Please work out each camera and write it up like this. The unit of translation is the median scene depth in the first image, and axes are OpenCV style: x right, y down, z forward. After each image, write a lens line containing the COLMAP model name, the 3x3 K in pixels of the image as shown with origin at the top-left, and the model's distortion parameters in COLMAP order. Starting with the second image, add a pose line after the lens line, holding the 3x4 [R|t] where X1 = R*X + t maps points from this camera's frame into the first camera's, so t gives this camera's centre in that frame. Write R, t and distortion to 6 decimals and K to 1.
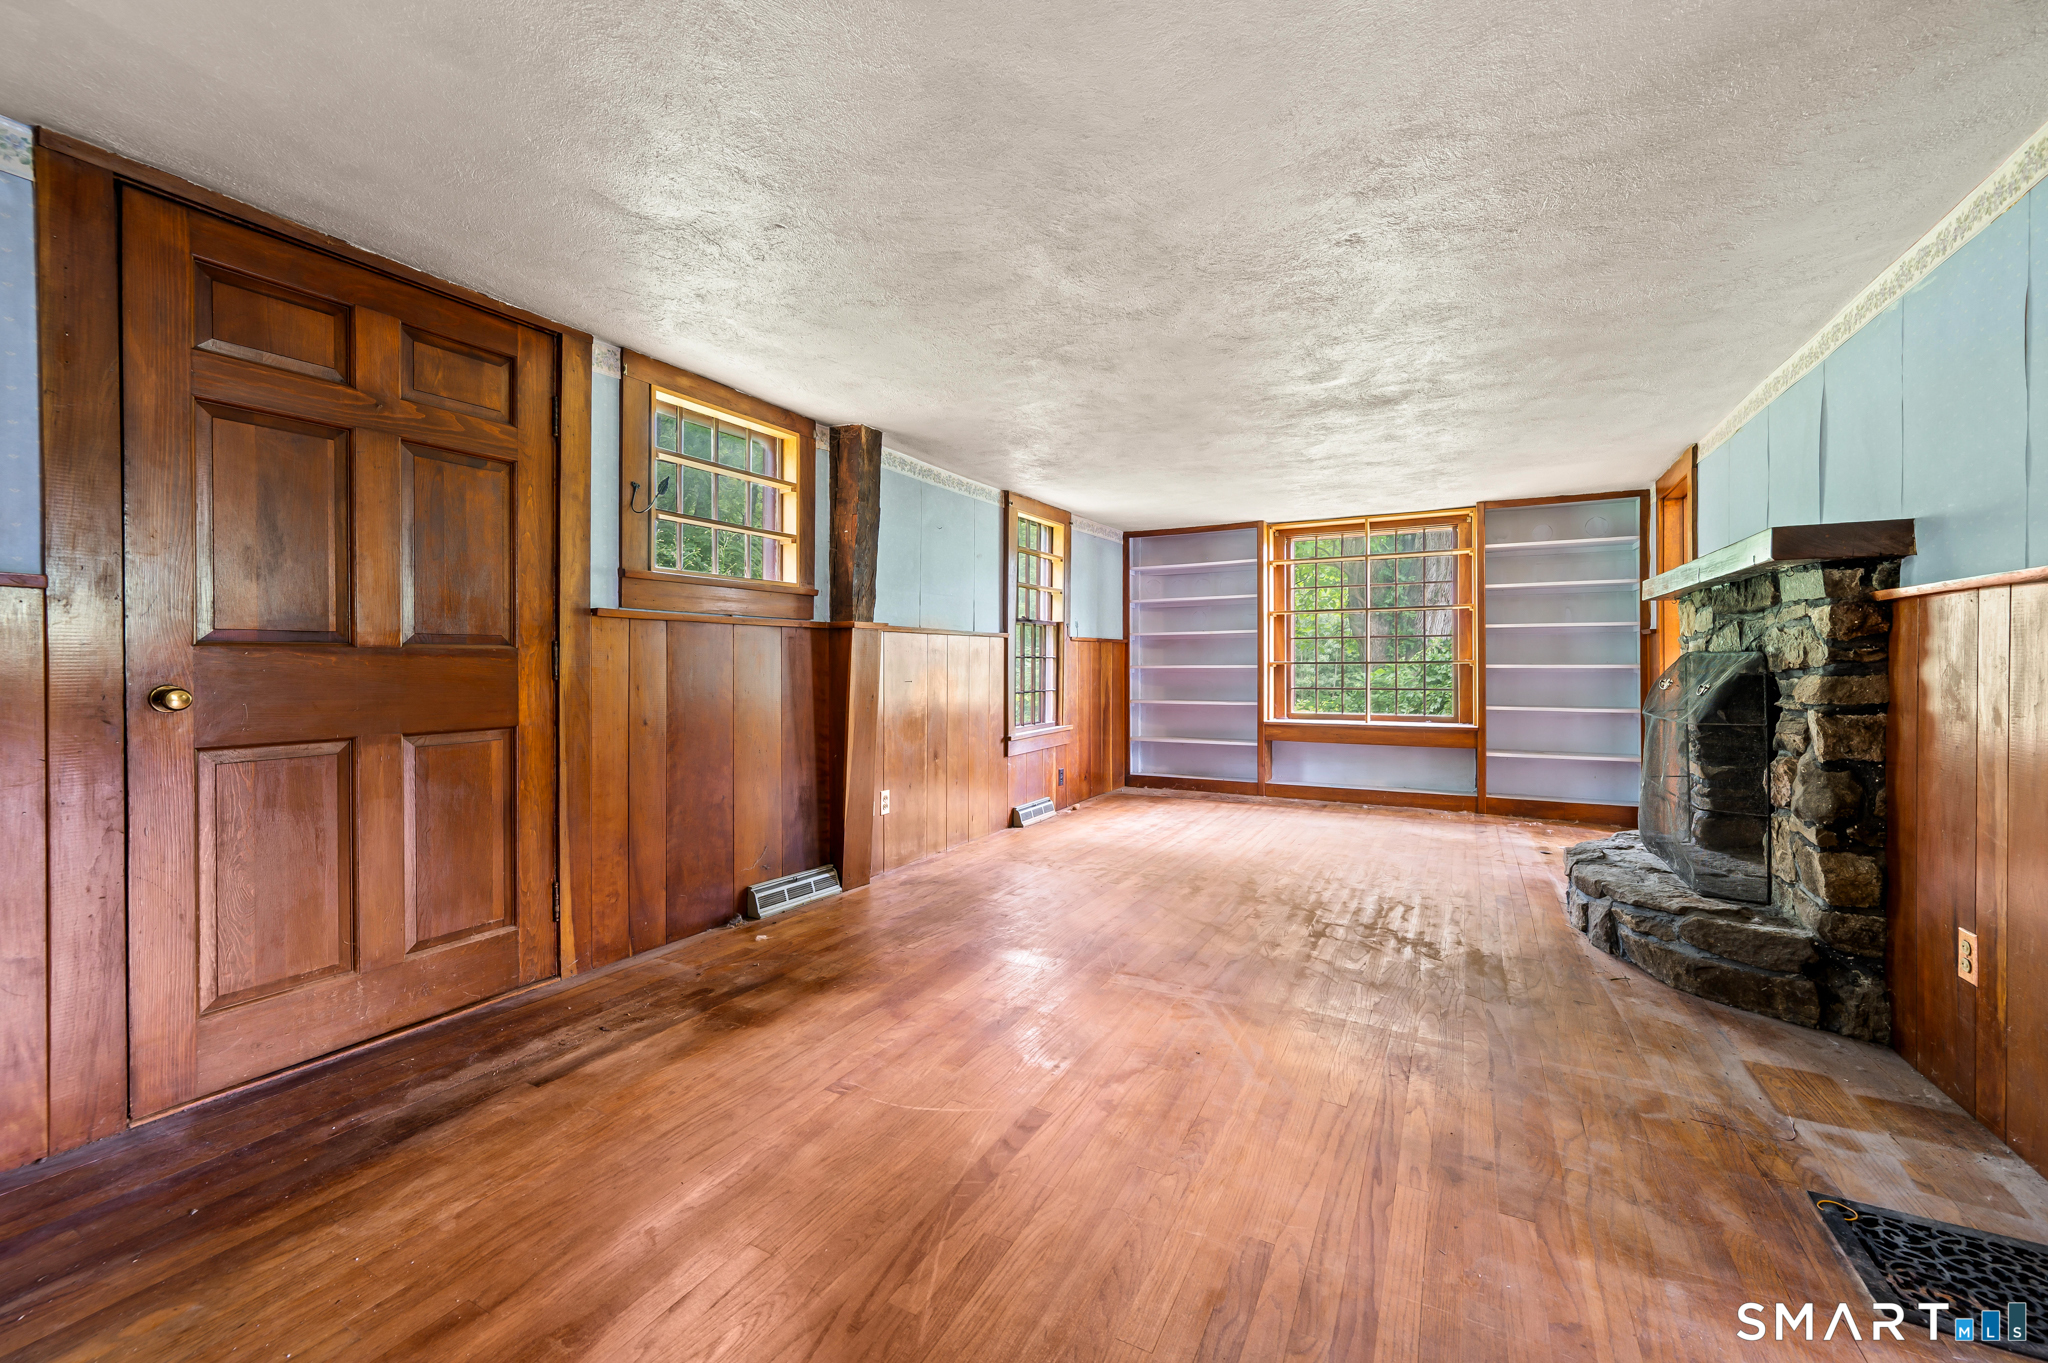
lens RADIAL K [[807.0, 0, 1030.3], [0, 807.0, 673.0], [0, 0, 1]] dist [0.002910, 0.000239]
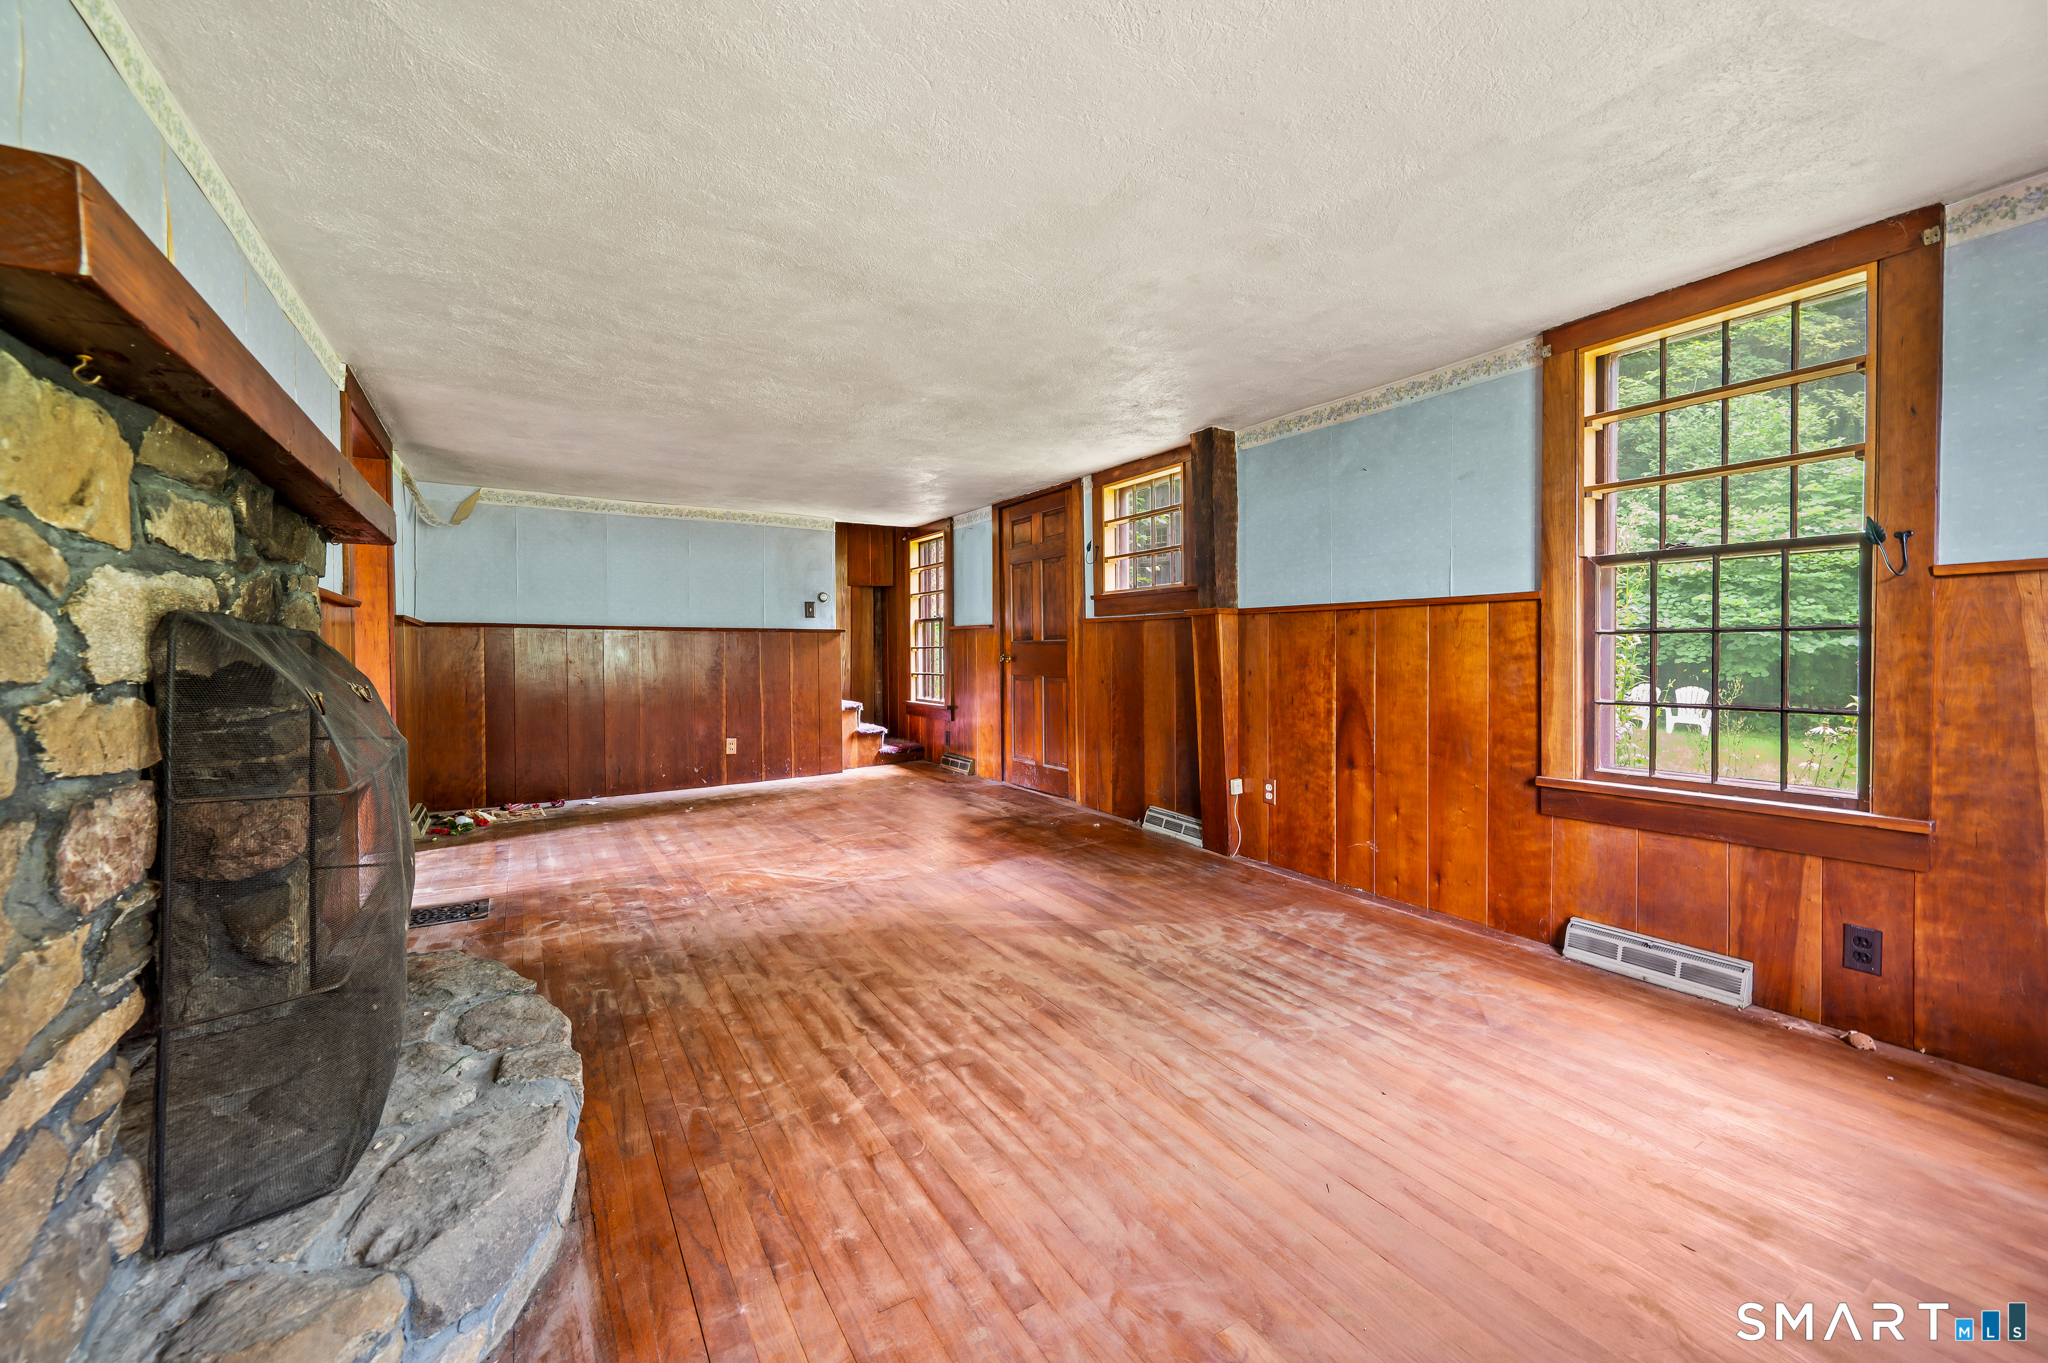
lens RADIAL K [[807.0, 0, 1005.2], [0, 807.0, 653.9], [0, 0, 1]] dist [0.002910, 0.000239]
pose [[-0.520252, 0.012135, -0.853927, 1.223837], [-0.003406, 0.999862, 0.016284, -0.020664], [0.854006, 0.011380, -0.520139, 1.914989]]
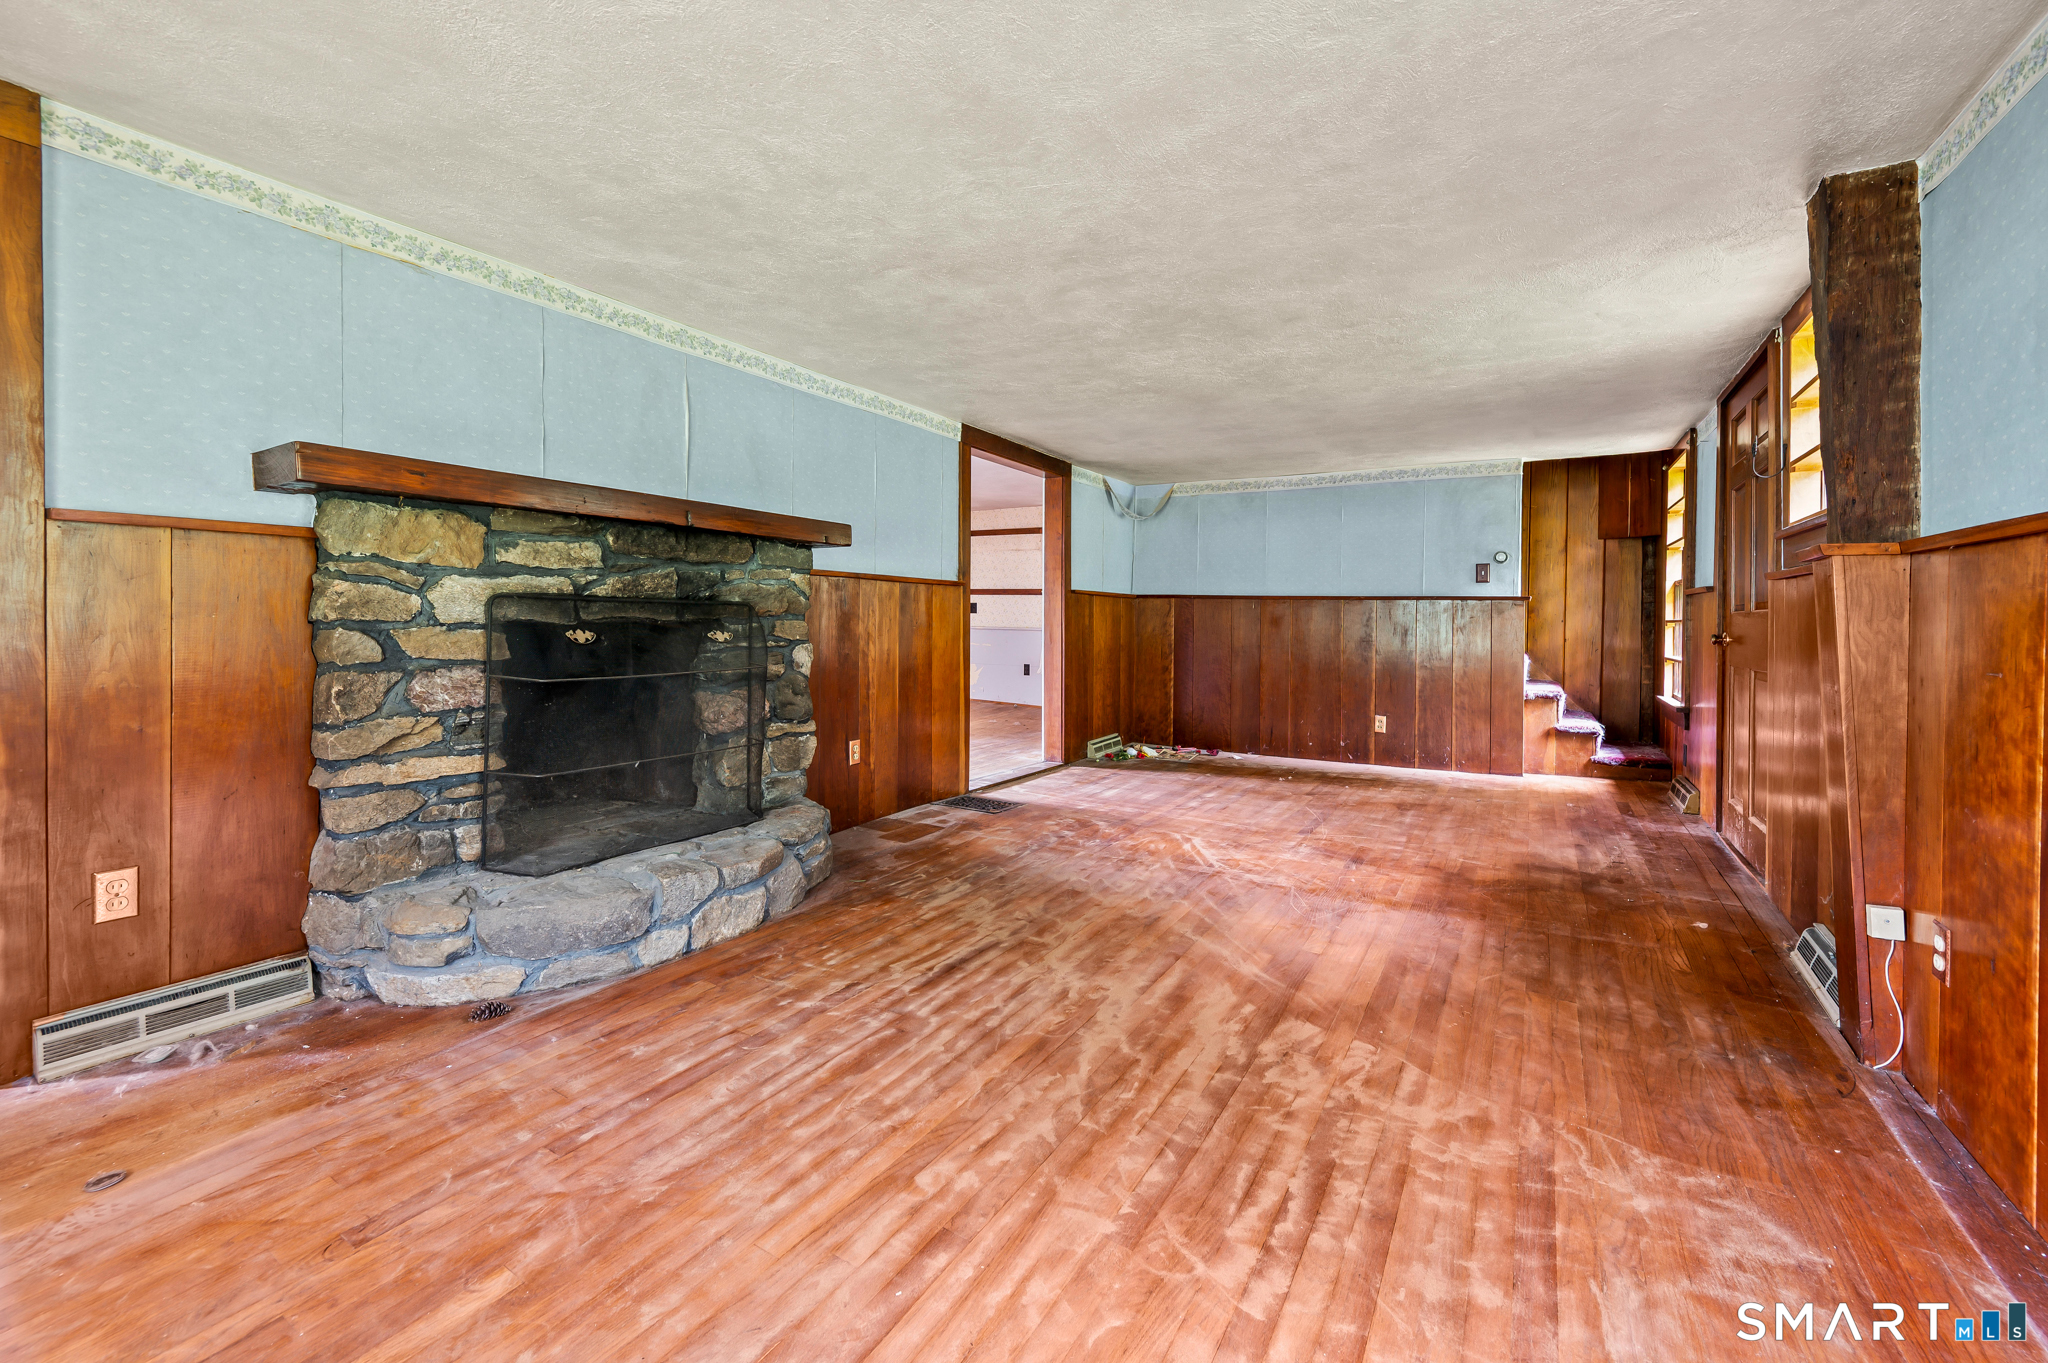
lens RADIAL K [[807.0, 0, 1034.7], [0, 807.0, 622.9], [0, 0, 1]] dist [0.002910, 0.000239]
pose [[-0.998490, -0.006614, 0.054543, 0.428784], [-0.005521, 0.999781, 0.020174, -0.021906], [-0.054664, 0.019843, -0.998308, 2.241225]]
